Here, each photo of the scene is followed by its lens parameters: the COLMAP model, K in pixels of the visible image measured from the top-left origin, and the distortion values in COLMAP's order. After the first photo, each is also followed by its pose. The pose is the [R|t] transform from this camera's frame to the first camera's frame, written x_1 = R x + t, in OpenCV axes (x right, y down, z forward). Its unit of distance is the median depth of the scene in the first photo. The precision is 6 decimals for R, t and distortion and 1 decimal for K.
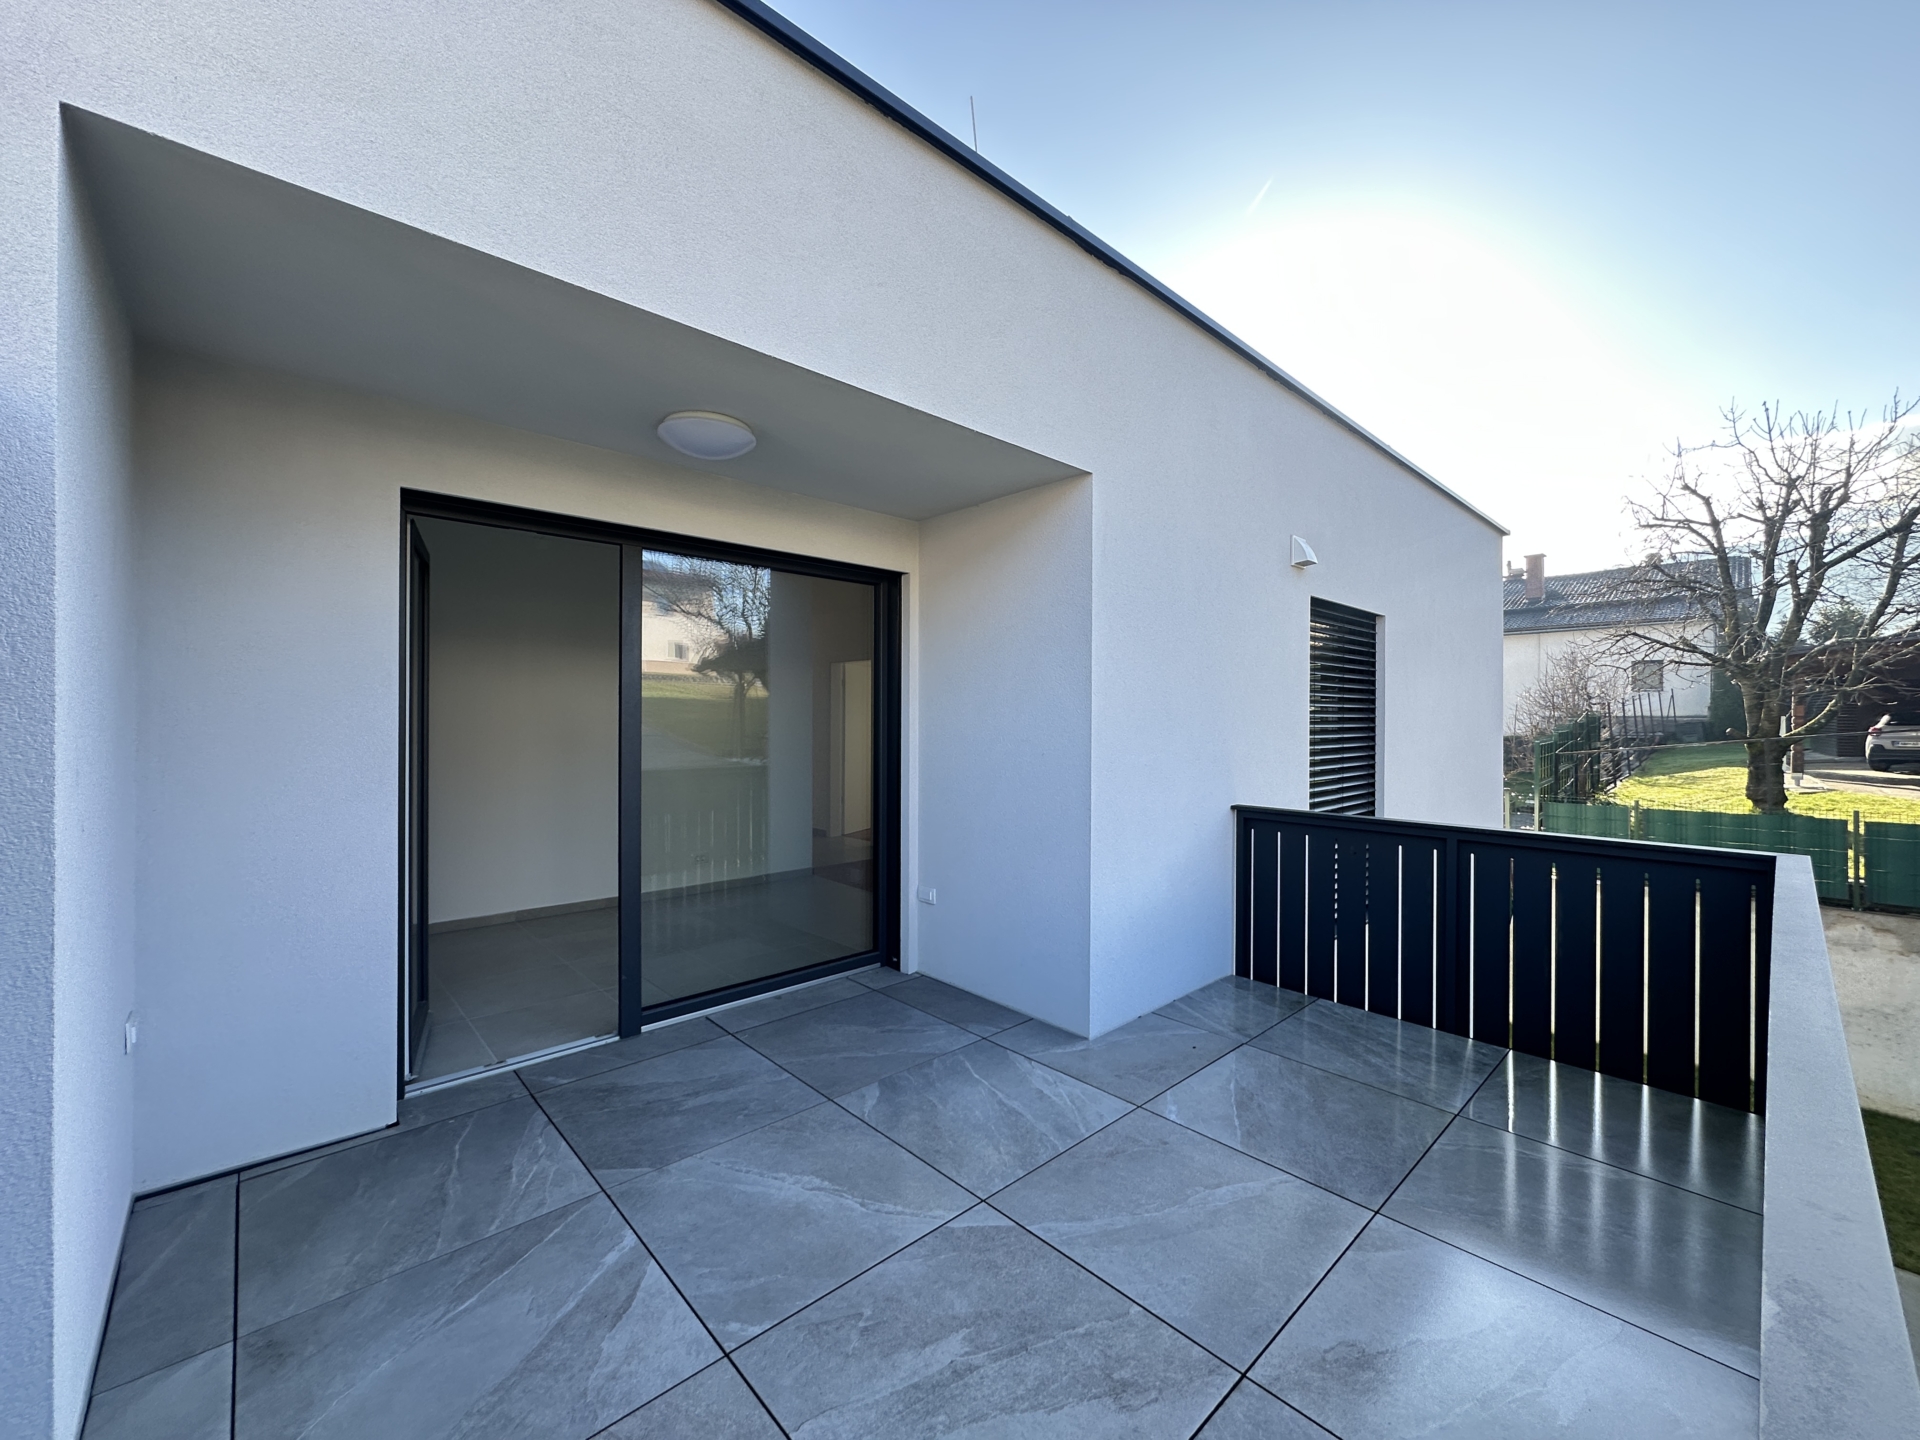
lens RADIAL K [[764.3, 0, 964.8], [0, 764.3, 719.0], [0, 0, 1]] dist [-0.000500, 0.000048]
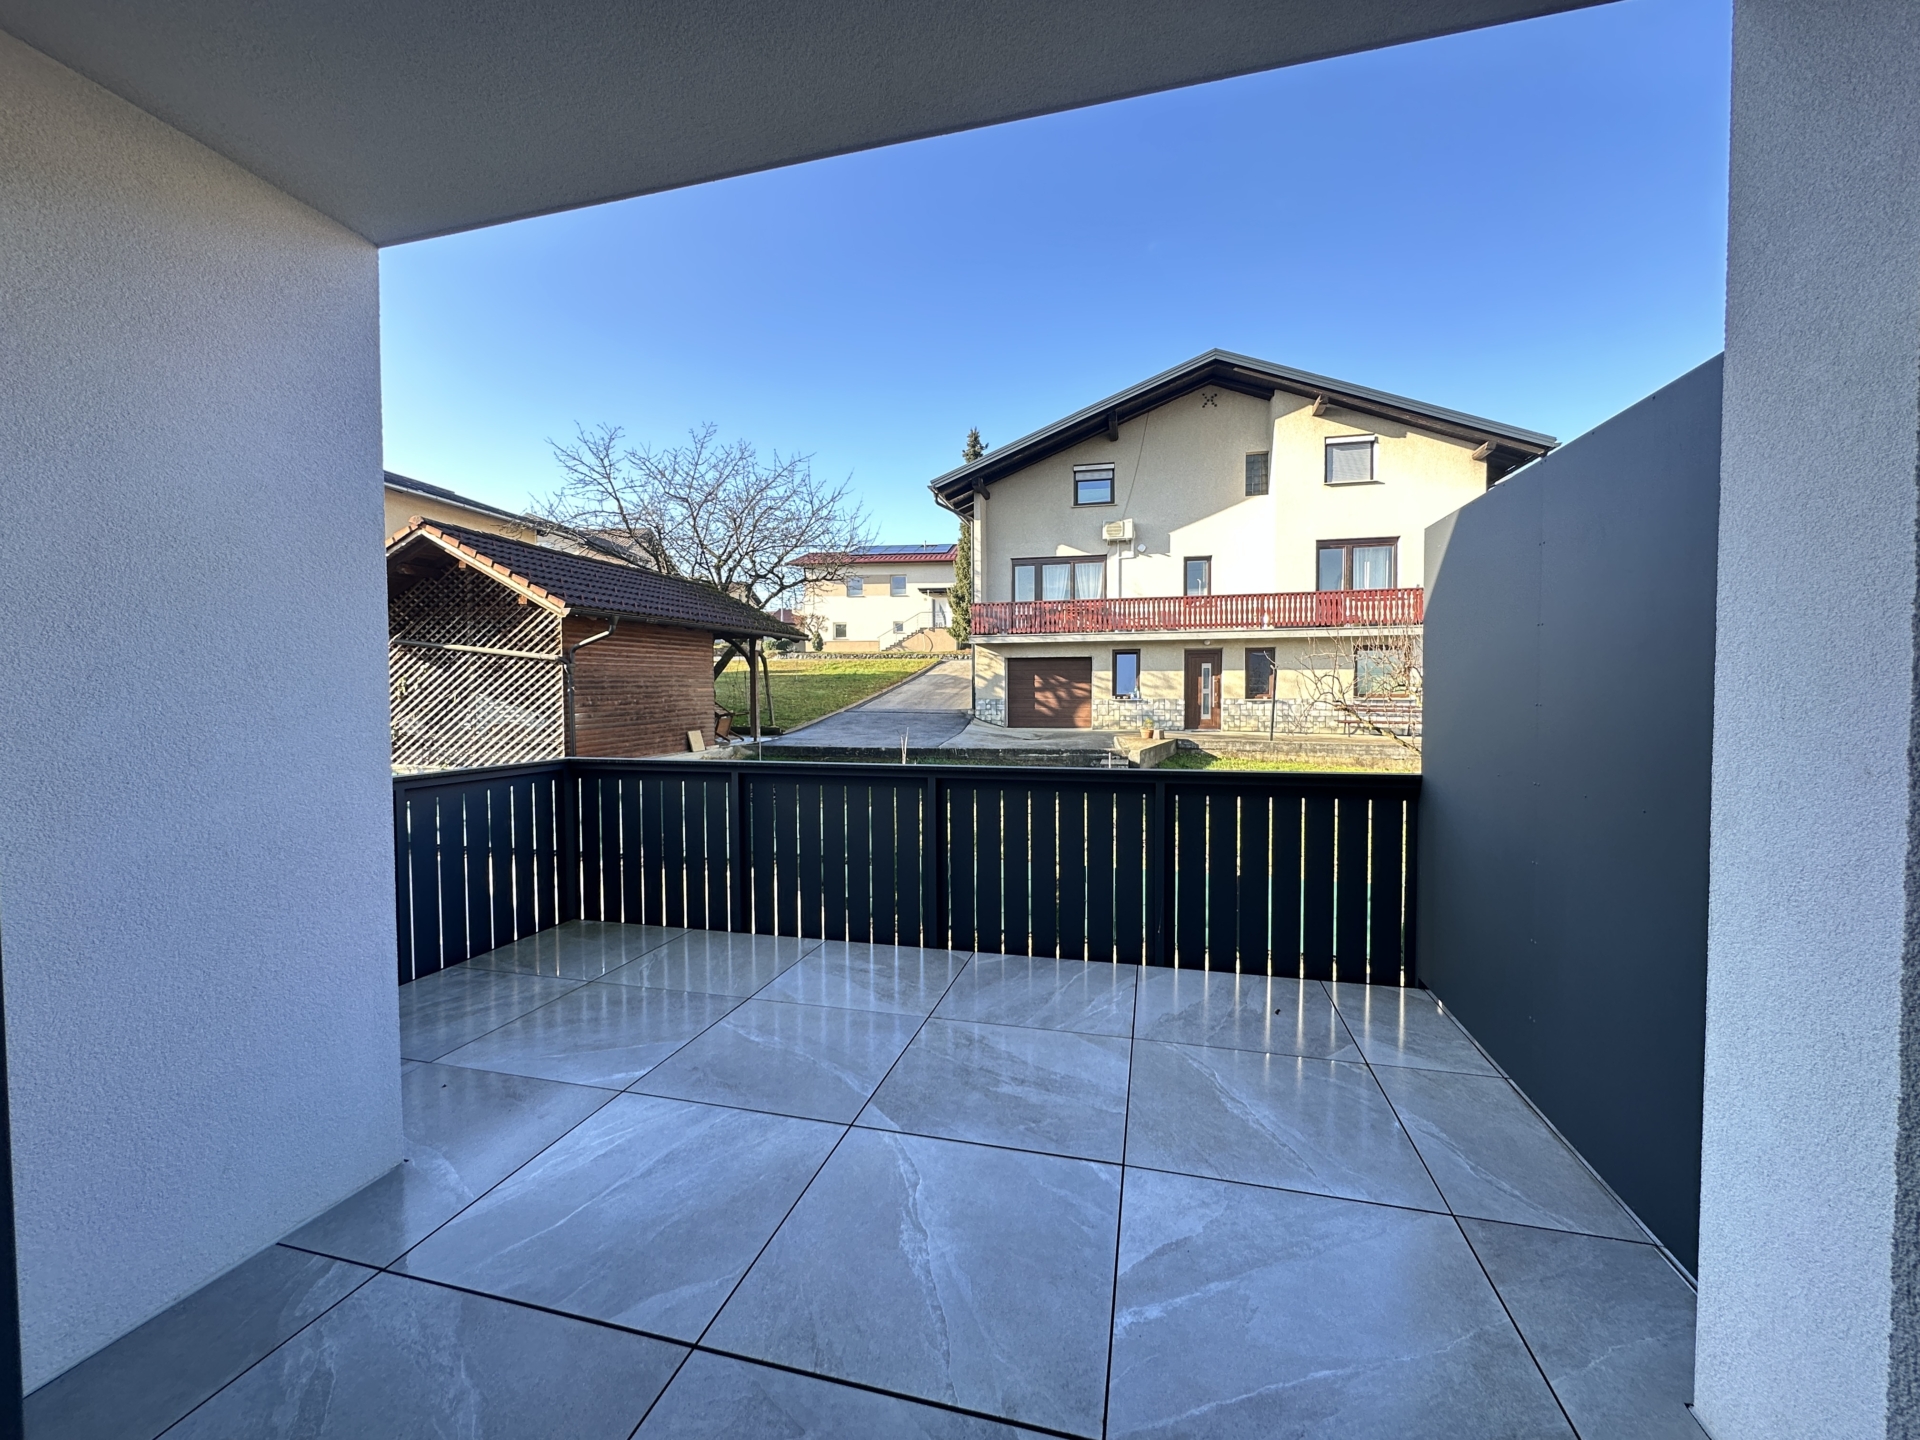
lens RADIAL K [[764.3, 0, 962.9], [0, 764.3, 718.6], [0, 0, 1]] dist [-0.000500, 0.000048]
pose [[-0.537892, -0.028868, 0.842520, -1.007524], [0.004207, 0.999309, 0.036926, 0.057881], [-0.843003, 0.023407, -0.537399, 1.579115]]
